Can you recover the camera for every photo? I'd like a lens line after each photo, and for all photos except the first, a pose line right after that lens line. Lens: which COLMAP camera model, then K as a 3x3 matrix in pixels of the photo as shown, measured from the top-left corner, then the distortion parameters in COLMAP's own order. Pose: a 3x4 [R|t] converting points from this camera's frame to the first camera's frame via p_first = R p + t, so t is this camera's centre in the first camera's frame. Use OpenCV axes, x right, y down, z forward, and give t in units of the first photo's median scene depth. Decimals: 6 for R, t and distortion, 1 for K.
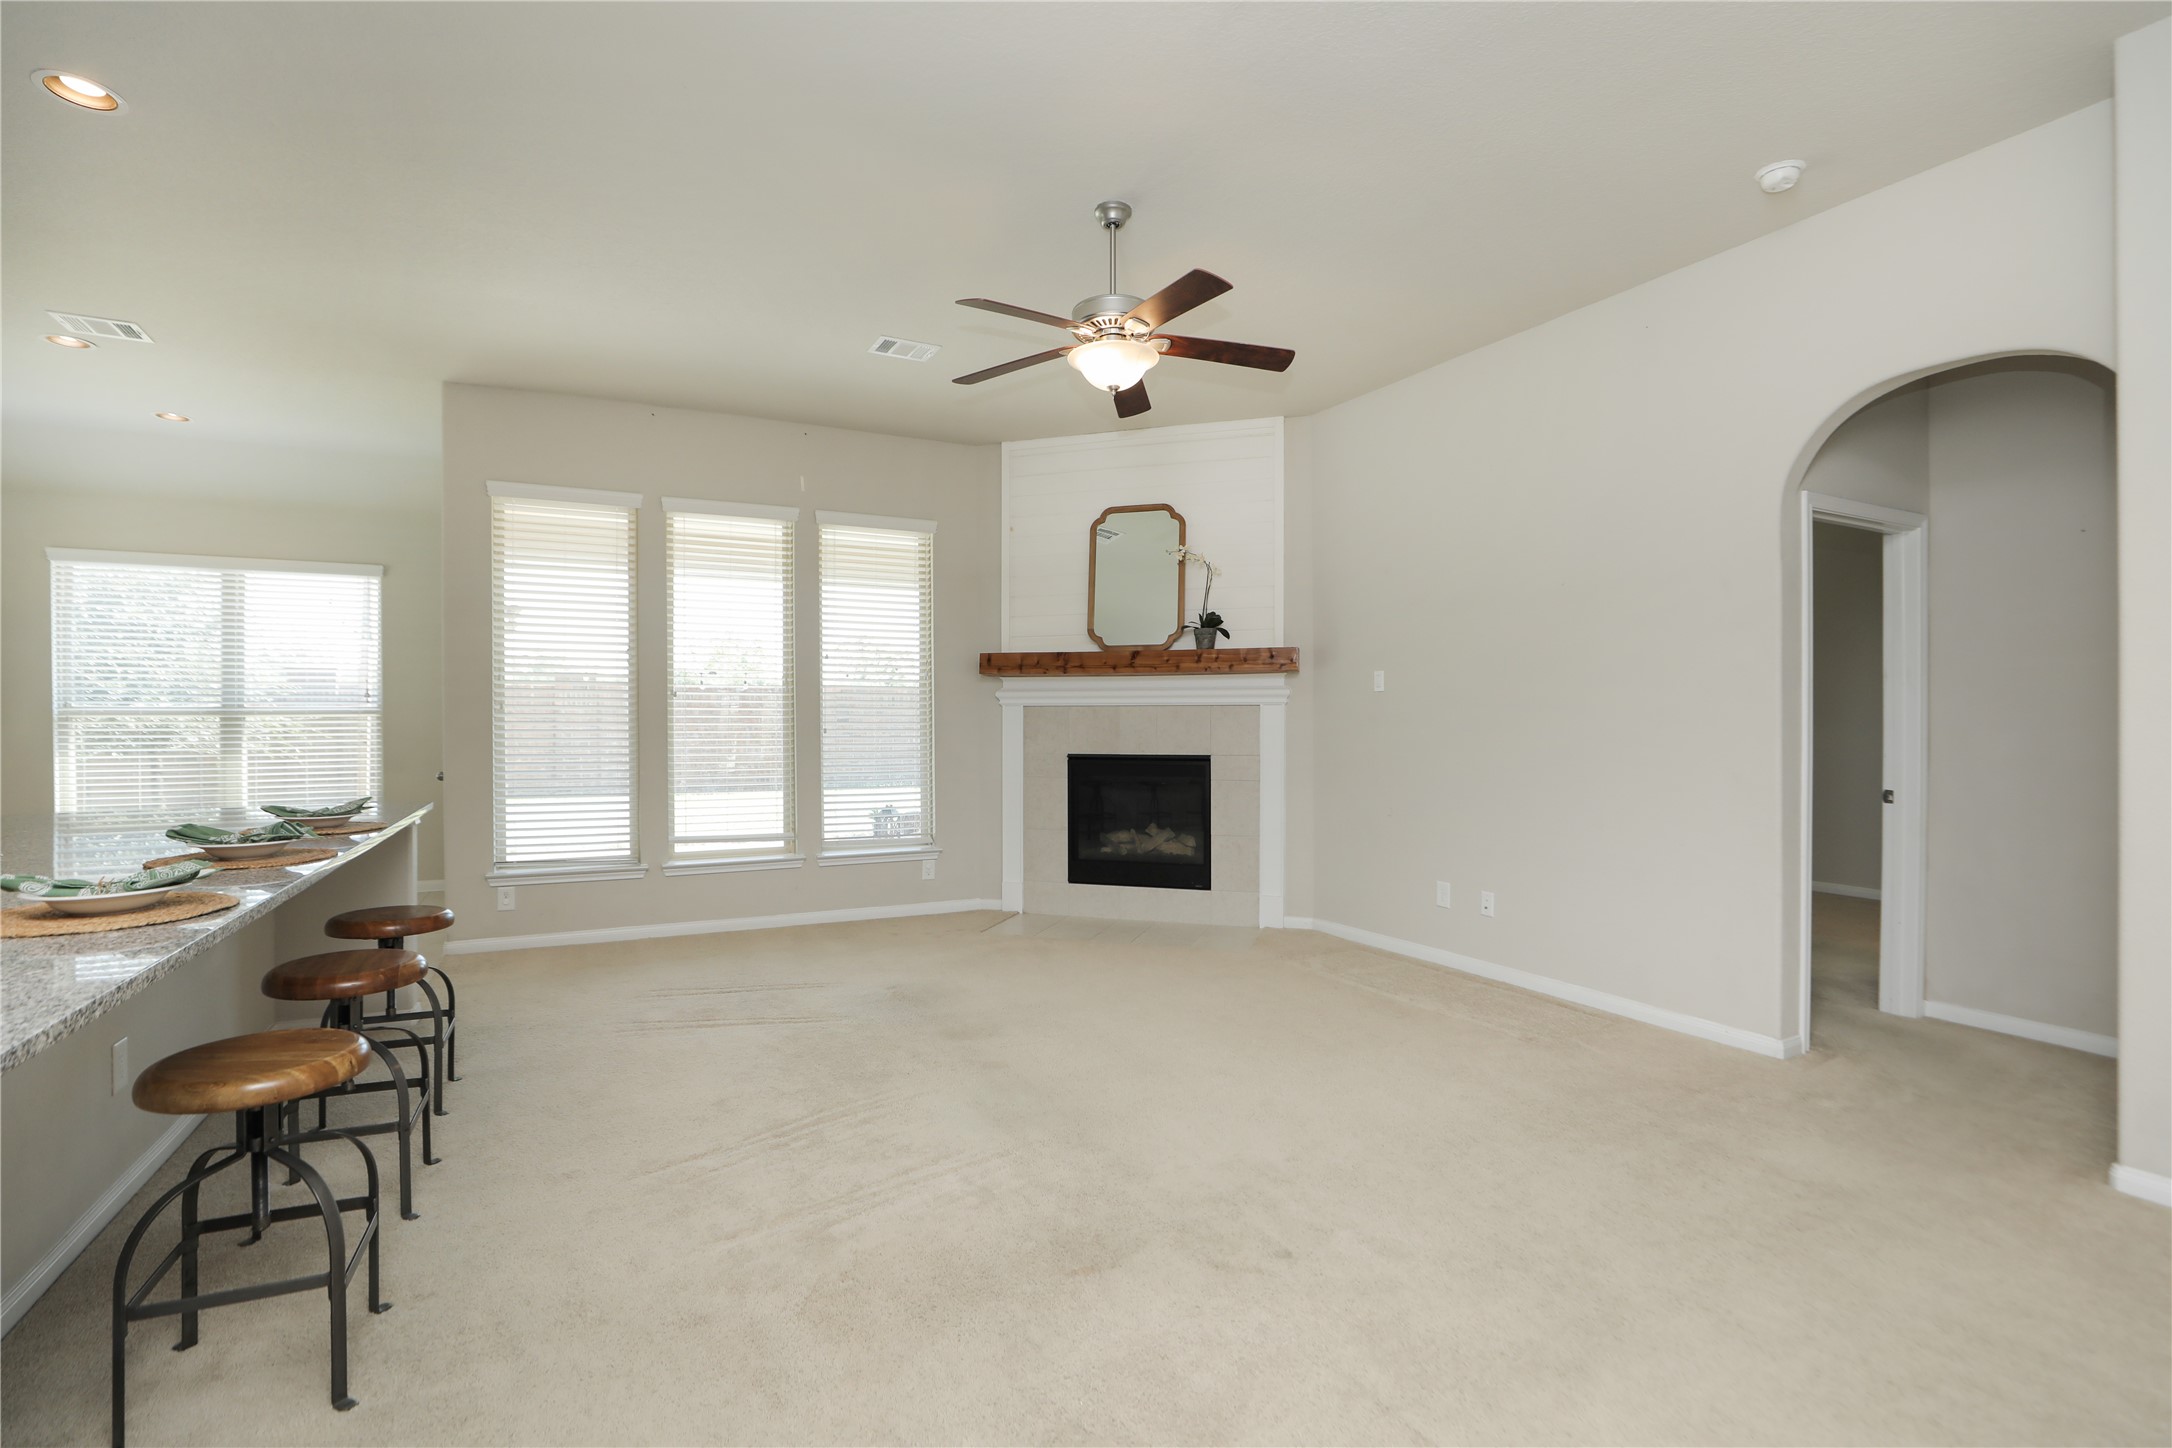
lens RADIAL K [[1005.9, 0, 1077.6], [0, 1005.9, 727.6], [0, 0, 1]] dist [-0.023796, 0.003965]
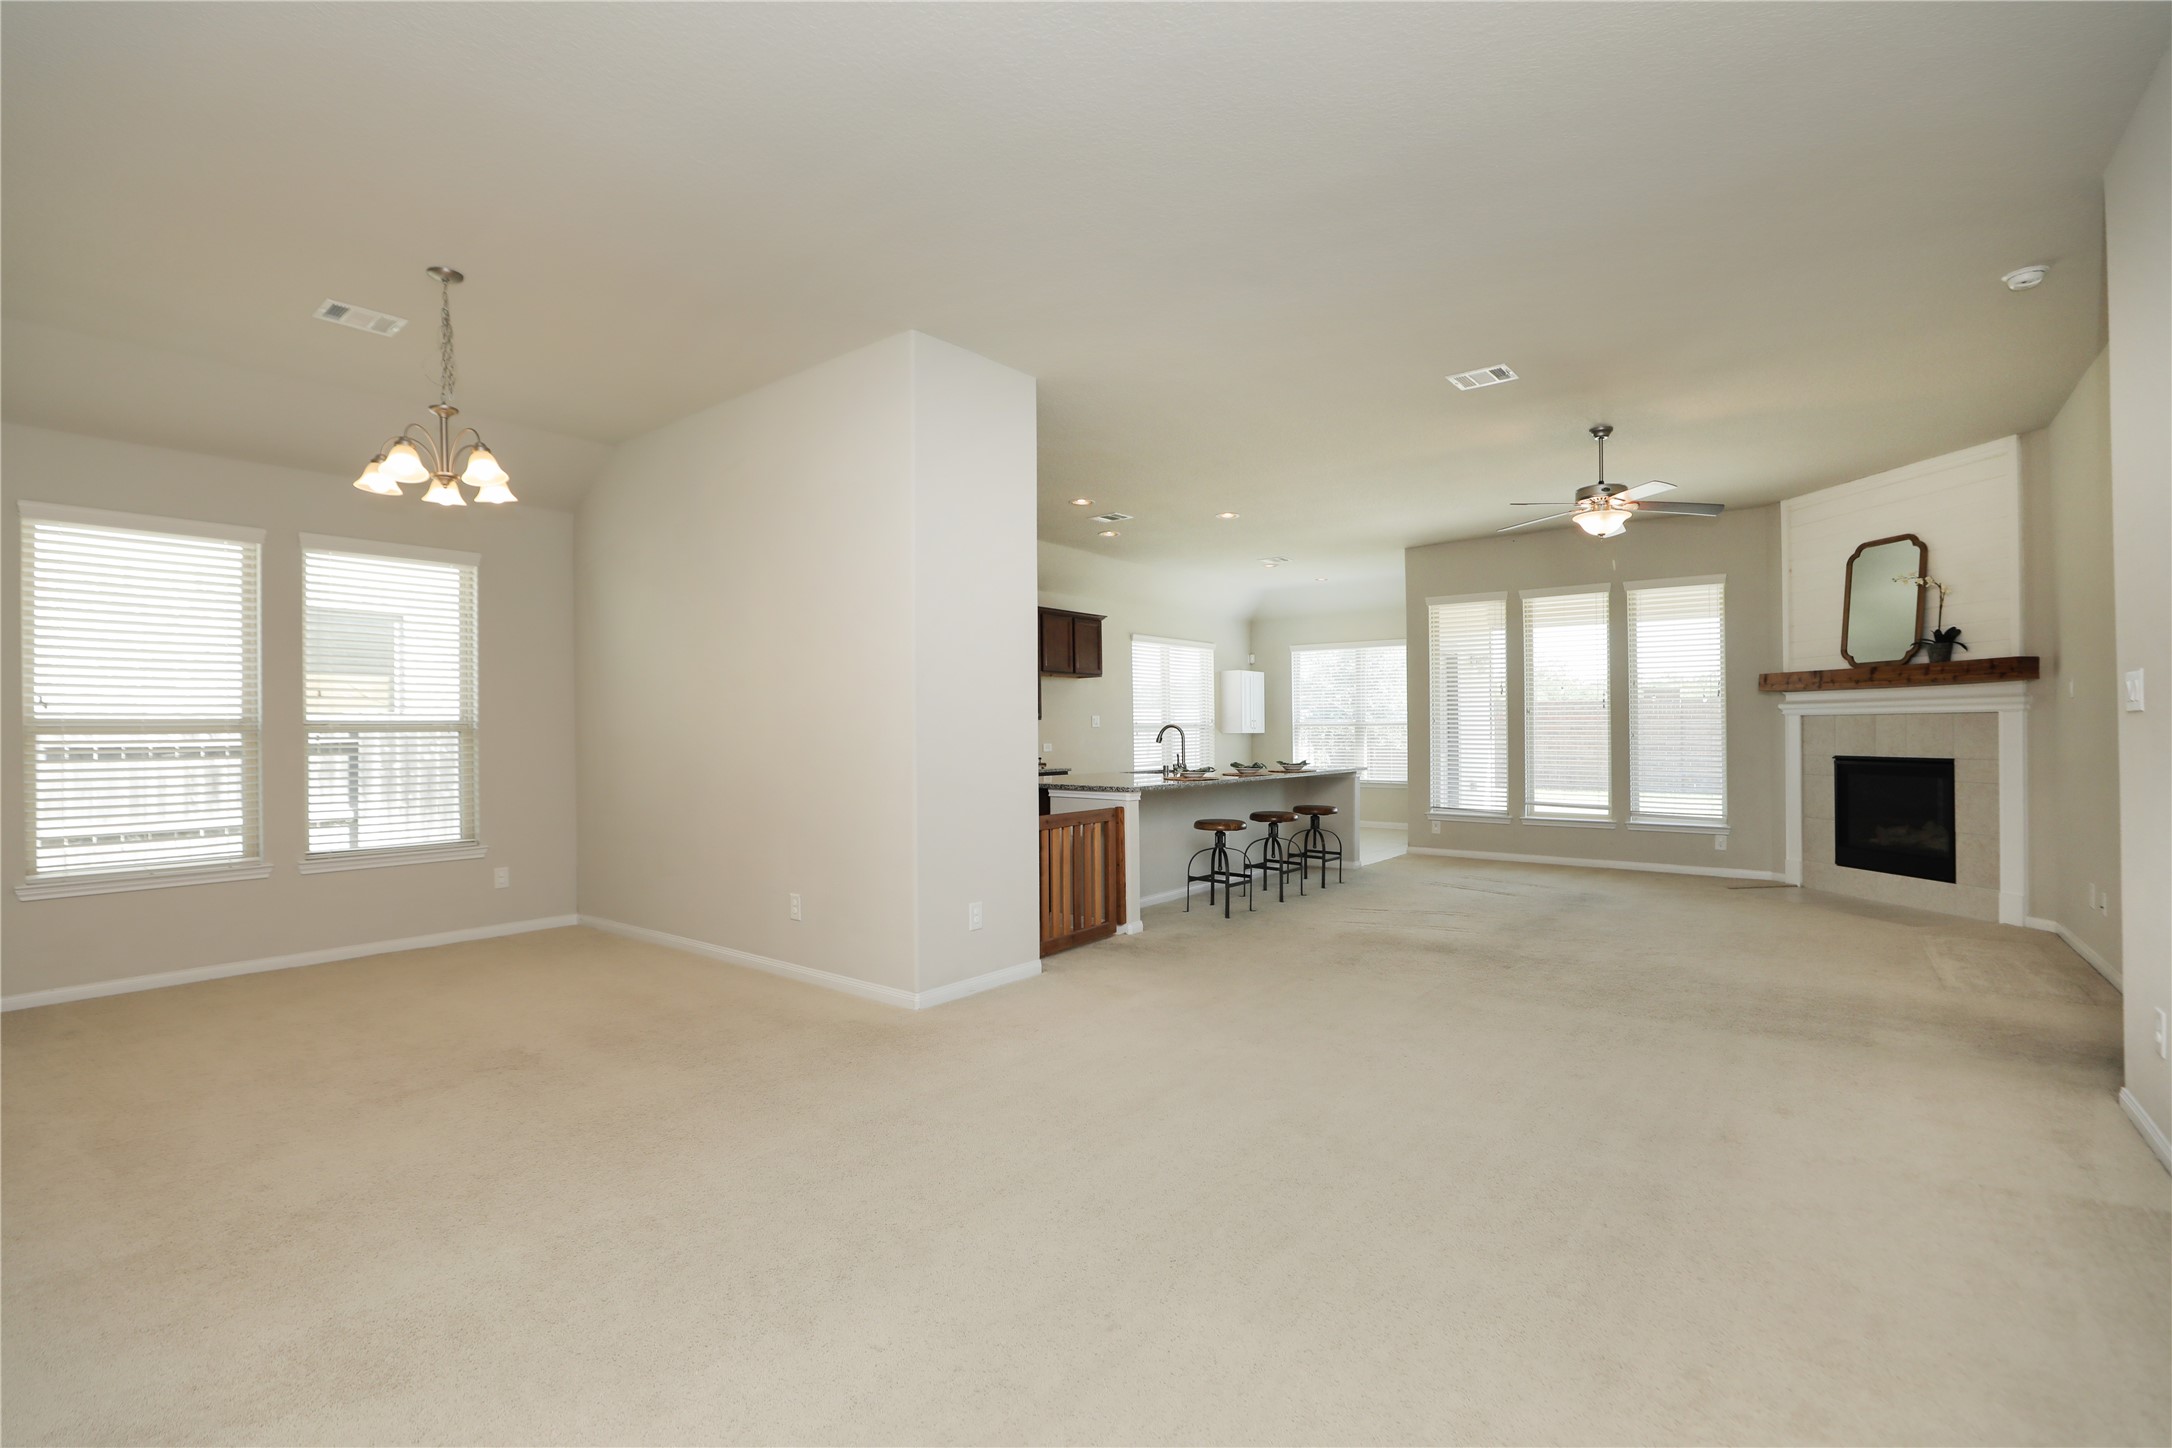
lens RADIAL K [[1005.9, 0, 1078.4], [0, 1005.9, 719.8], [0, 0, 1]] dist [-0.023796, 0.003965]
pose [[0.419940, -0.009503, -0.907502, 0.700547], [-0.005359, 0.999902, -0.012951, 0.004476], [0.907536, 0.010302, 0.419847, -0.305336]]
